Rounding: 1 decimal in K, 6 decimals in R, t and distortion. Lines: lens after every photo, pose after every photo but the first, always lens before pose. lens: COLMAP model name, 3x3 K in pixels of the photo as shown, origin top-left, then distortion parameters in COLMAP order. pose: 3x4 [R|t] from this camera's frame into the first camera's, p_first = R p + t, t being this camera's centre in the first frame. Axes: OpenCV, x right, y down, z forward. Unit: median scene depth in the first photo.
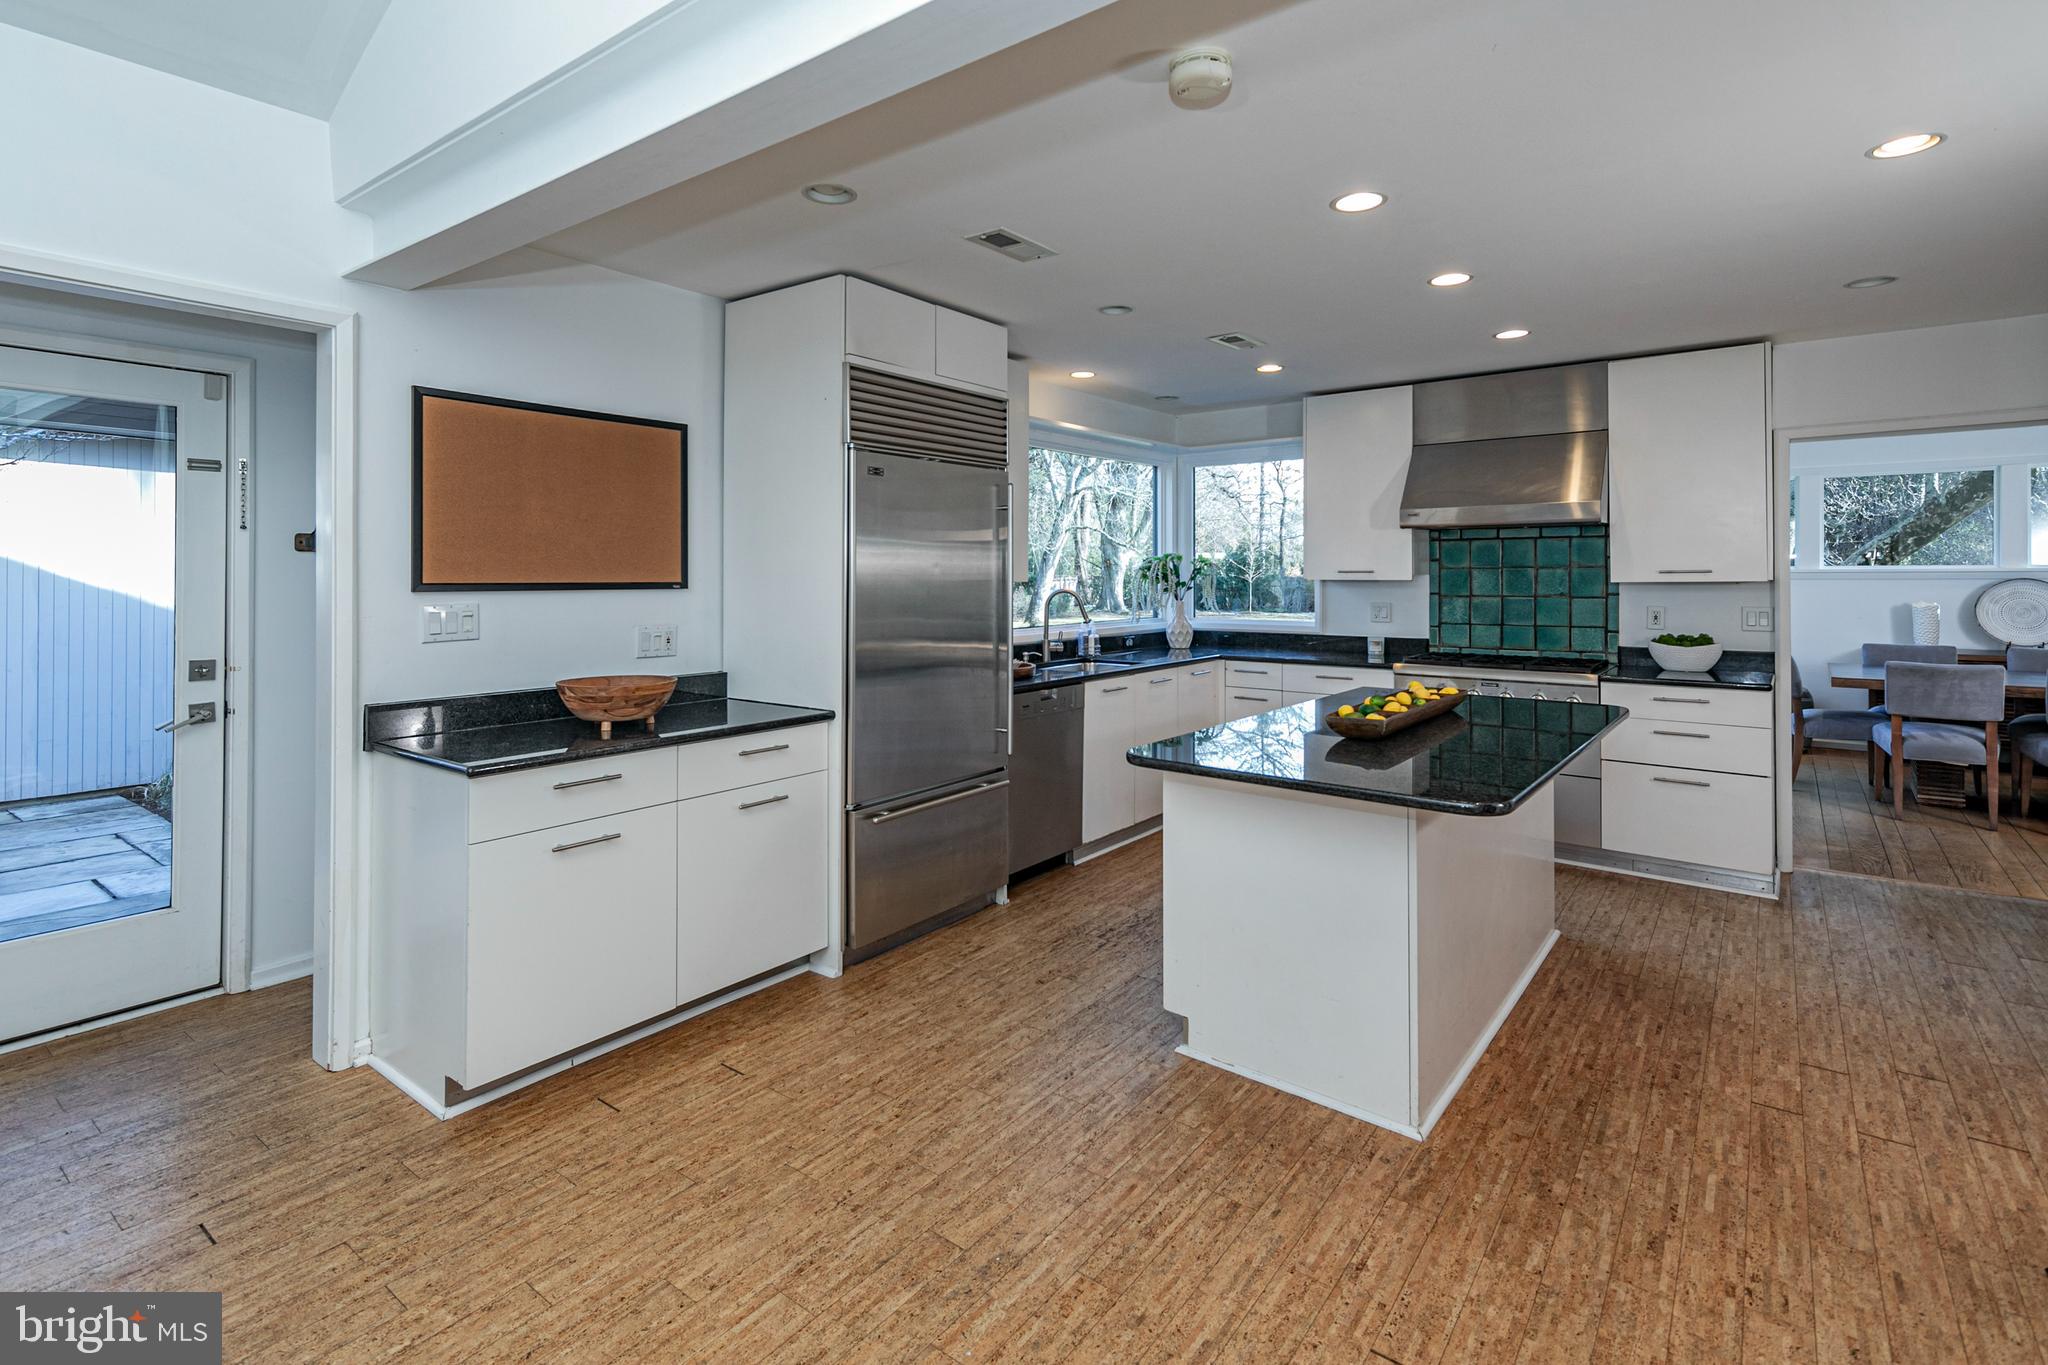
lens RADIAL K [[973.9, 0, 1018.6], [0, 973.9, 570.5], [0, 0, 1]] dist [0.029664, -0.009363]
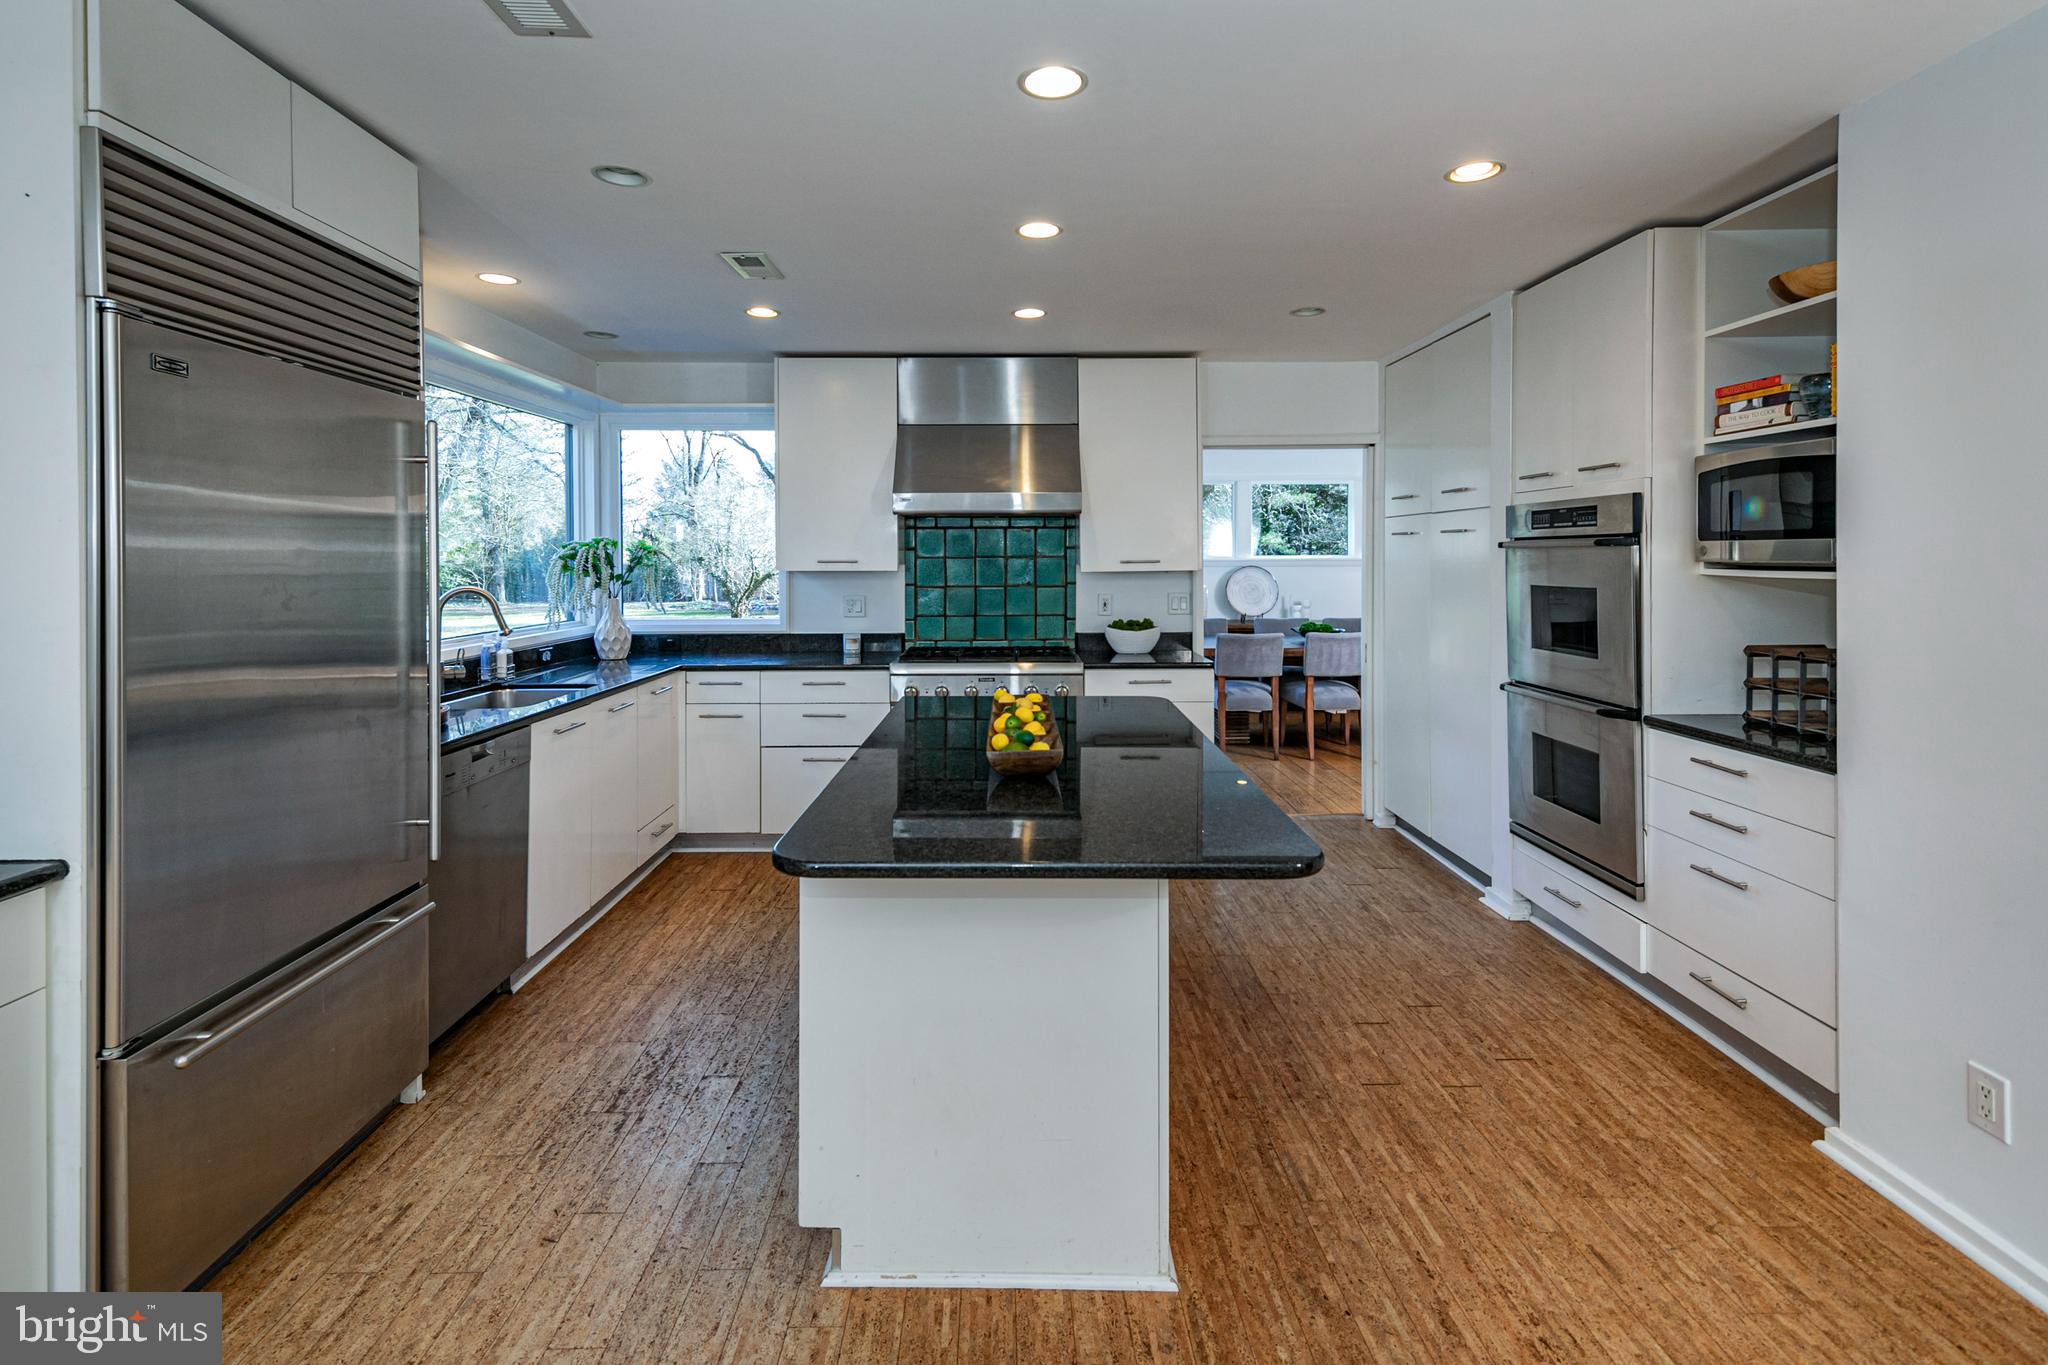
lens RADIAL K [[973.9, 0, 1018.6], [0, 973.9, 570.5], [0, 0, 1]] dist [0.029664, -0.009363]
pose [[0.782898, -0.006515, 0.622116, -0.096259], [-0.001514, 0.999922, 0.012376, -0.002332], [-0.622148, -0.010631, 0.782827, 0.257283]]
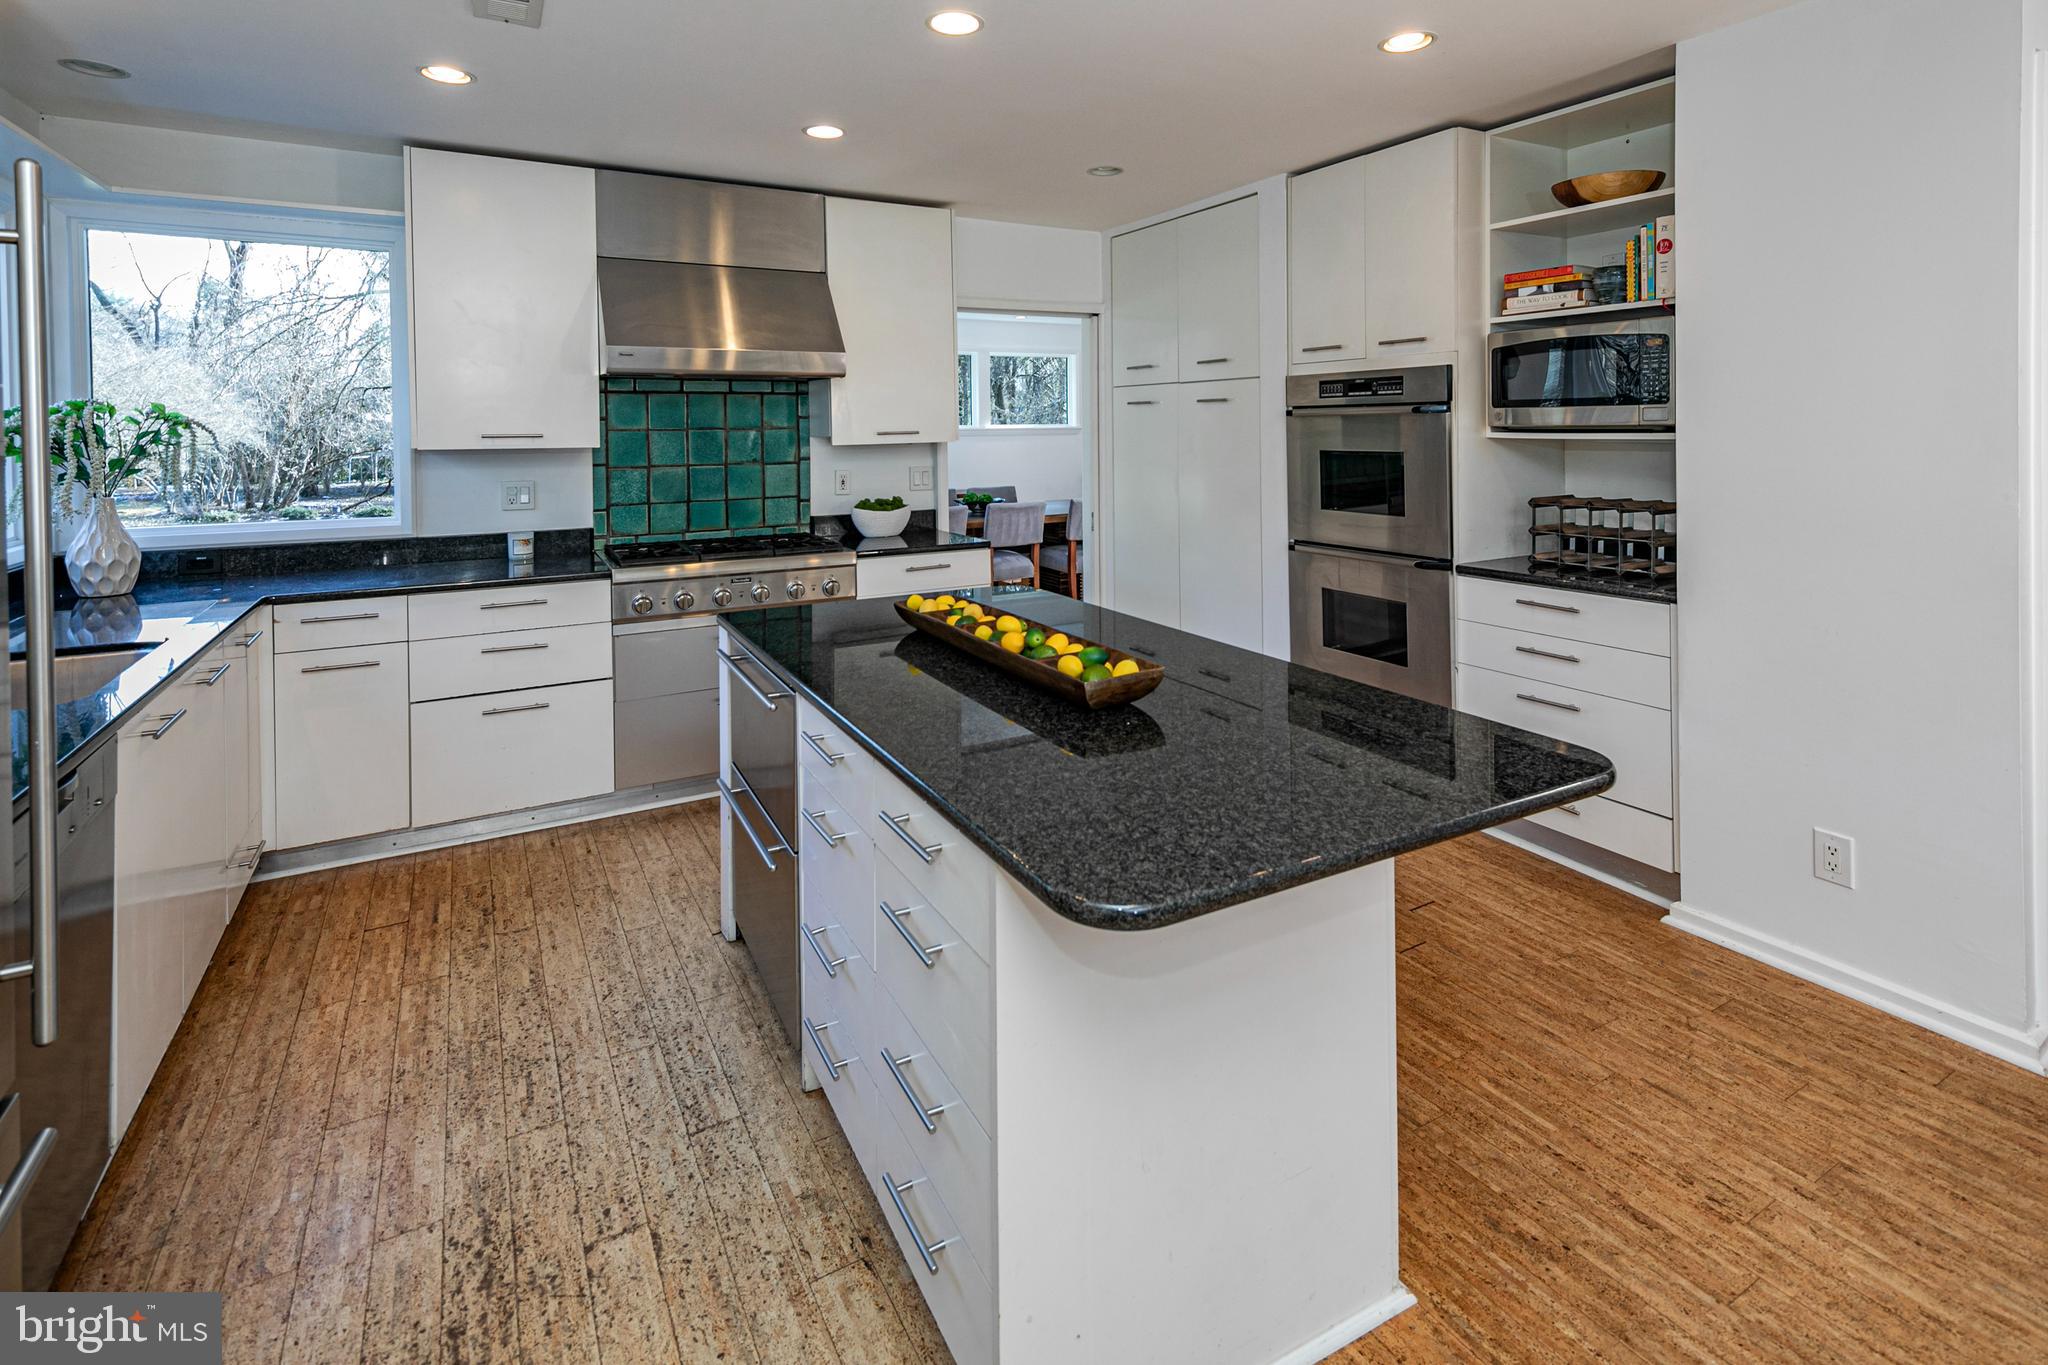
lens RADIAL K [[979.8, 0, 1027.1], [0, 979.8, 436.4], [0, 0, 1]] dist [0.015115, -0.002029]
pose [[0.387908, -0.008668, 0.921657, -0.159678], [0.007456, 0.999953, 0.006267, -0.000209], [-0.921668, 0.004441, 0.387955, 0.536972]]
